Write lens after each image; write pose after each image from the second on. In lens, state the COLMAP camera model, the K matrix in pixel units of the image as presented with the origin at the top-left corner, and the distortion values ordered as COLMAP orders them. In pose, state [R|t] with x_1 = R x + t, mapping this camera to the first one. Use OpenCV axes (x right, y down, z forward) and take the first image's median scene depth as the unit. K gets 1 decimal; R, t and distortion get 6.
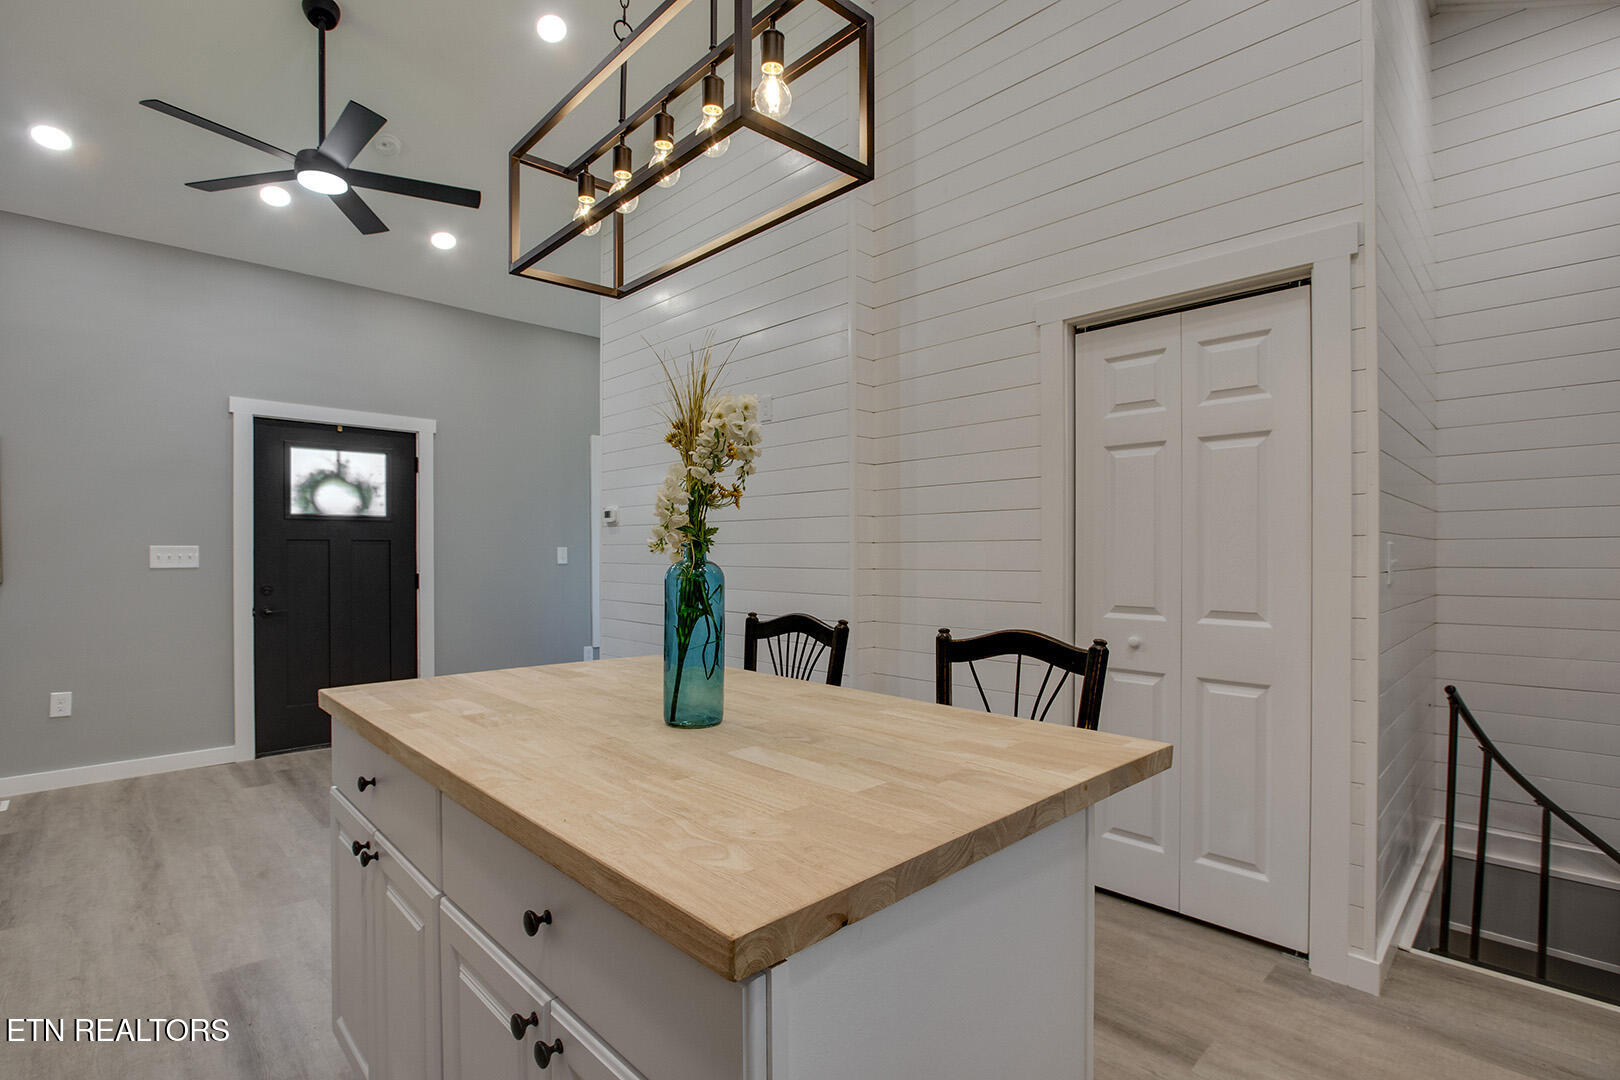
lens RADIAL K [[772.5, 0, 813.1], [0, 772.5, 550.6], [0, 0, 1]] dist [-0.002791, -0.000427]
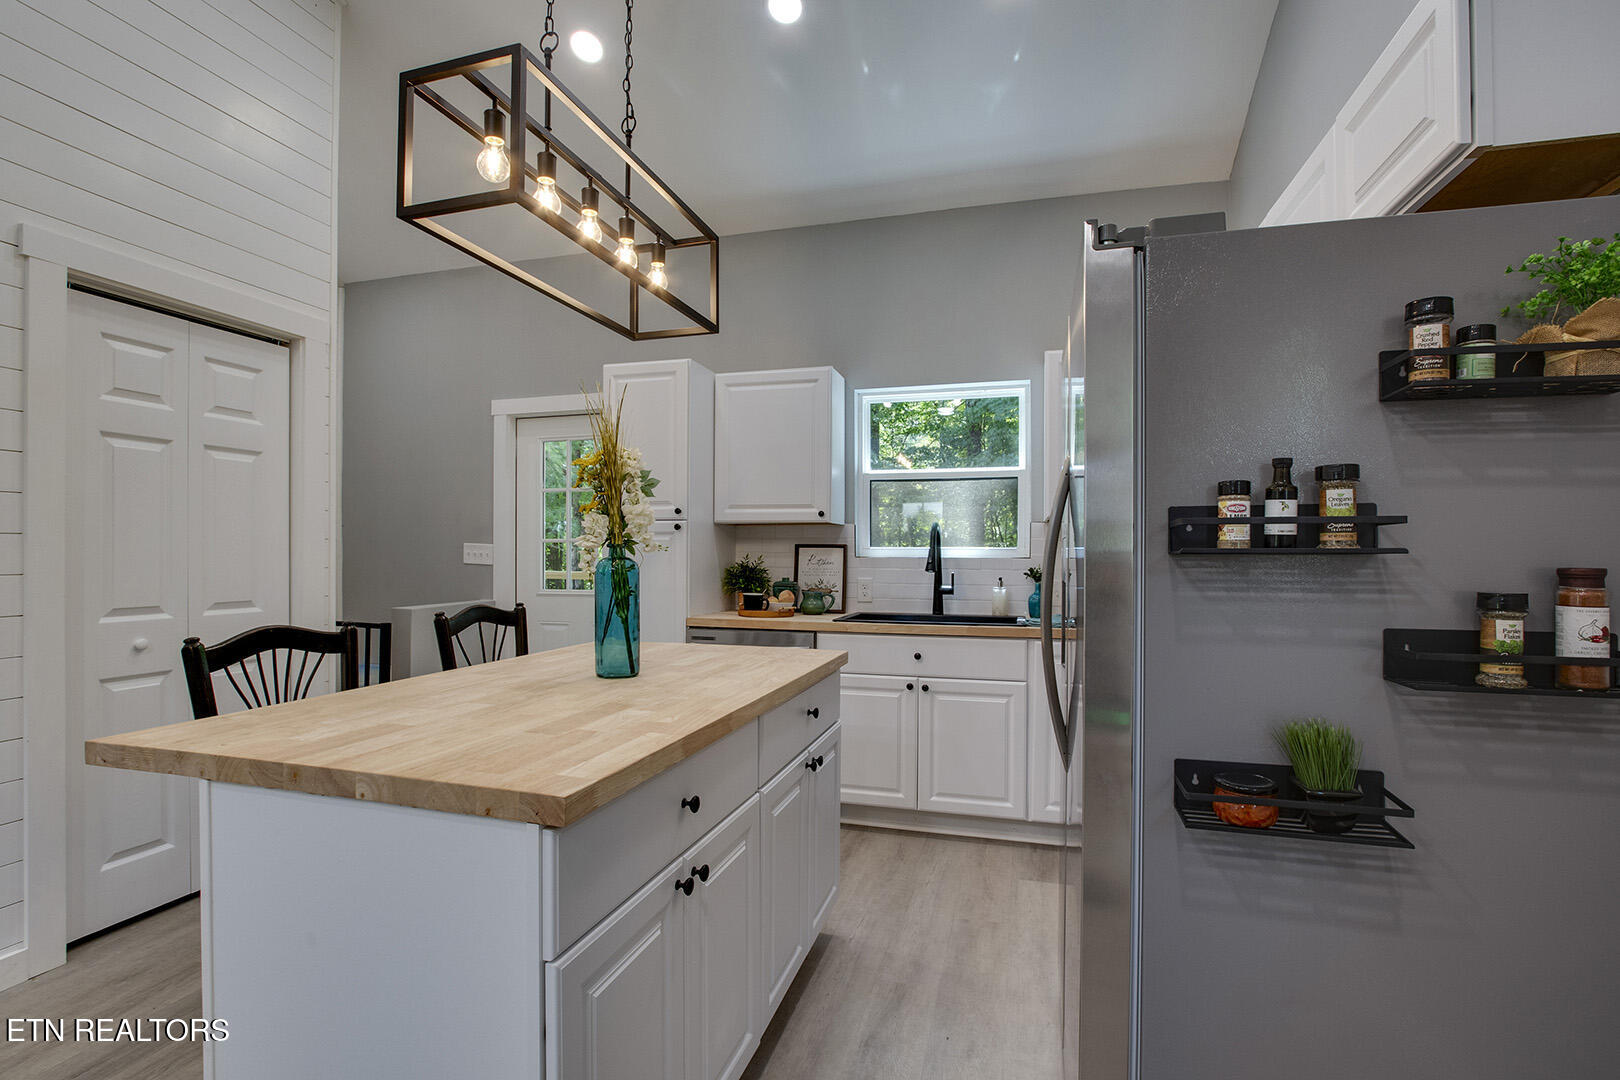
lens RADIAL K [[772.5, 0, 813.1], [0, 772.5, 550.6], [0, 0, 1]] dist [-0.002791, -0.000427]
pose [[-0.489886, 0.004043, 0.871777, -0.994308], [-0.001272, 0.999985, -0.005352, 0.008215], [-0.871786, -0.003731, -0.489874, 0.905371]]
